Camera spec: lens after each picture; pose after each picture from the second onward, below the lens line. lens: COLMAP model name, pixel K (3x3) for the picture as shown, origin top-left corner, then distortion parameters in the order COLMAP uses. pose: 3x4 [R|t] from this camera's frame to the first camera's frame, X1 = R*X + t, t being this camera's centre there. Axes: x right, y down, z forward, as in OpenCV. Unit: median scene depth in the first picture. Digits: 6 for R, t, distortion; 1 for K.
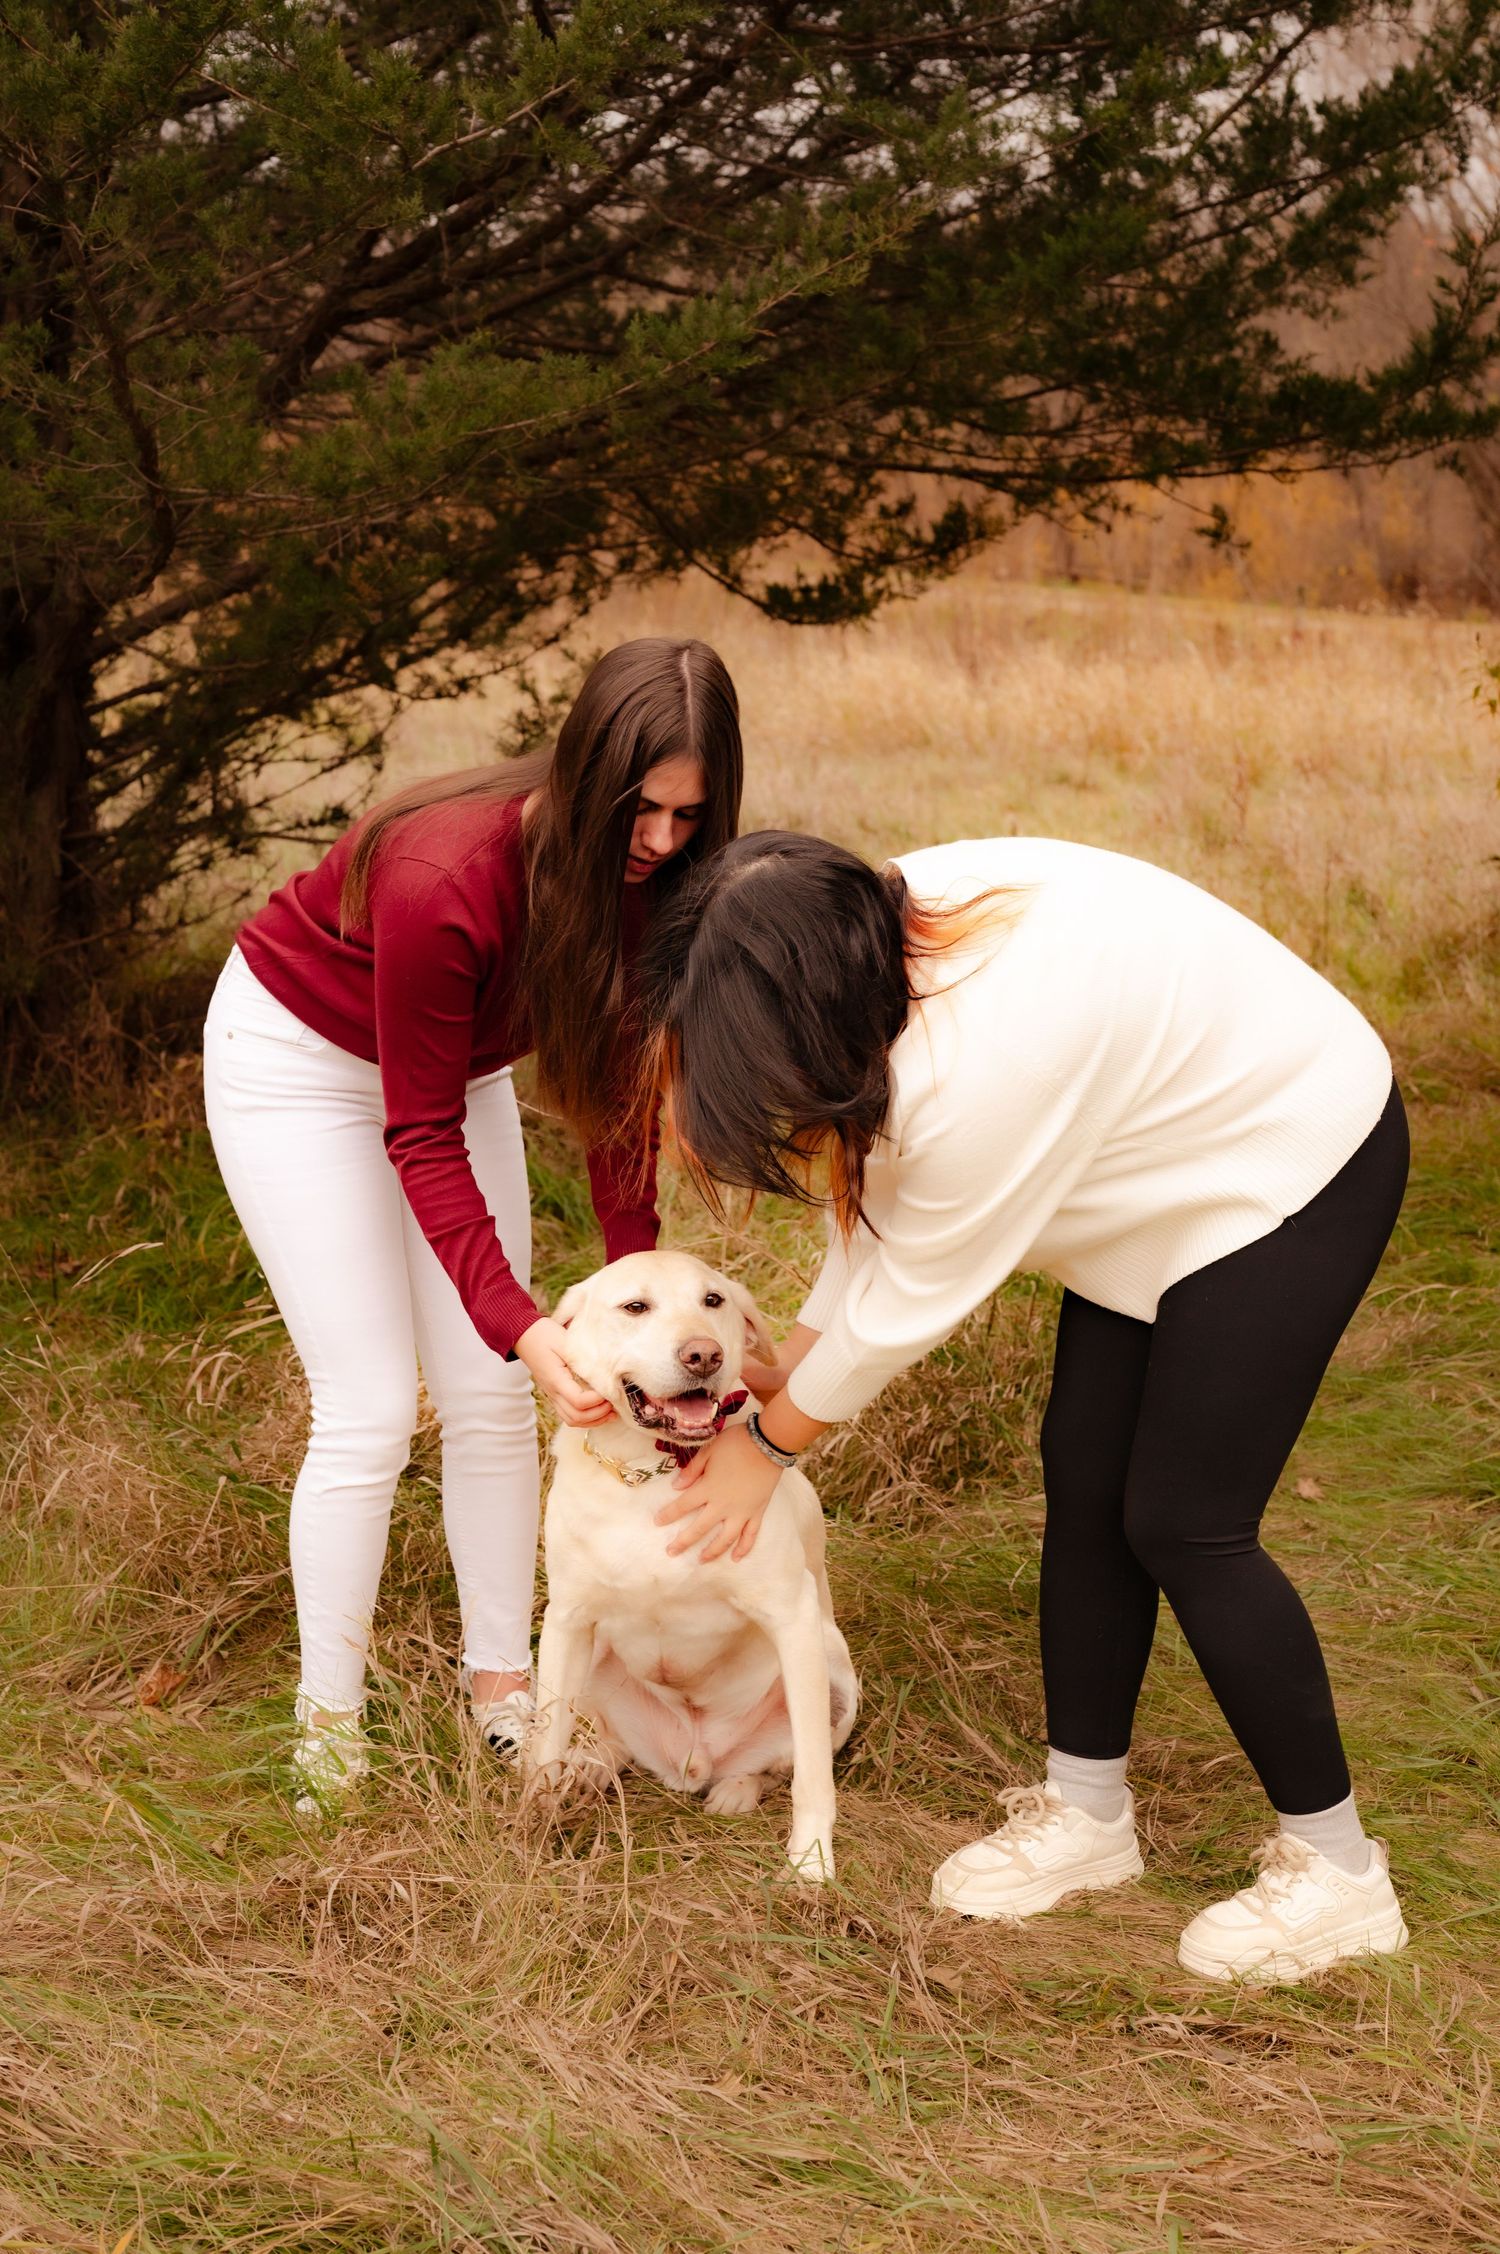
lens RADIAL K [[3225.0, 0, 778.9], [0, 3225.0, 1123.8], [0, 0, 1]] dist [-0.004967, -0.111011]
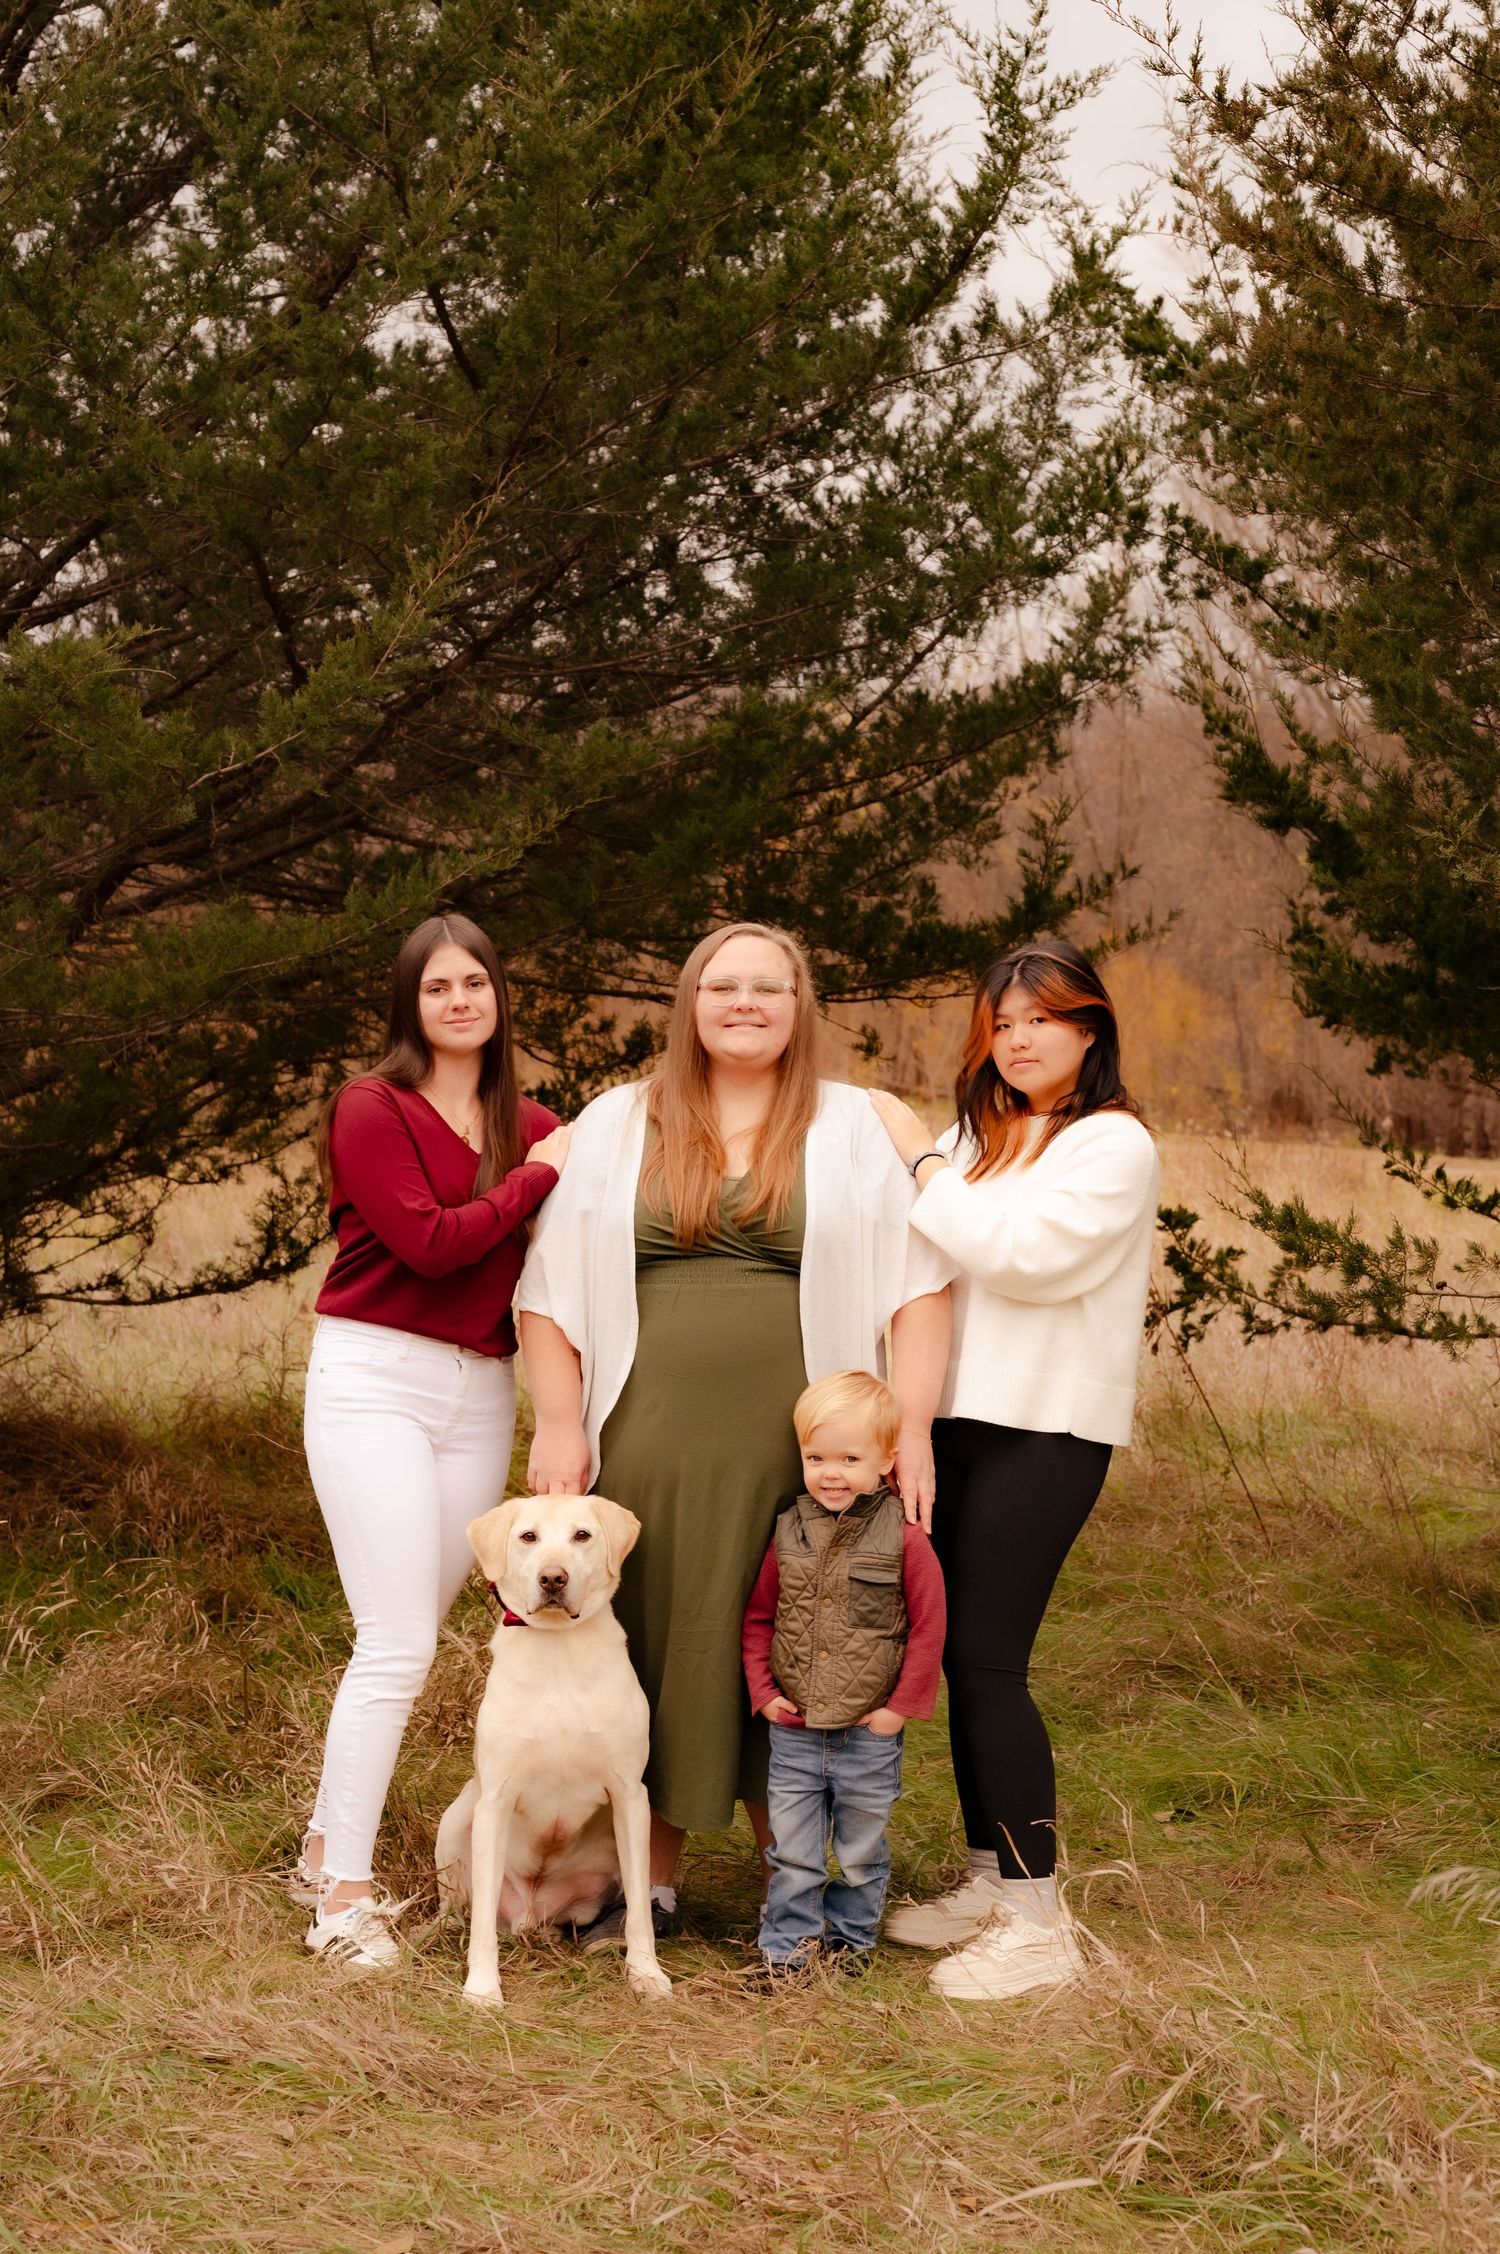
lens RADIAL K [[3671.9, 0, 790.9], [0, 3671.9, 1127.0], [0, 0, 1]] dist [0.007238, 0.002388]
pose [[0.998646, 0.007227, 0.051521, 0.038150], [0.001037, 0.987344, -0.158588, 0.058593], [-0.052015, 0.158426, 0.986000, -0.321260]]
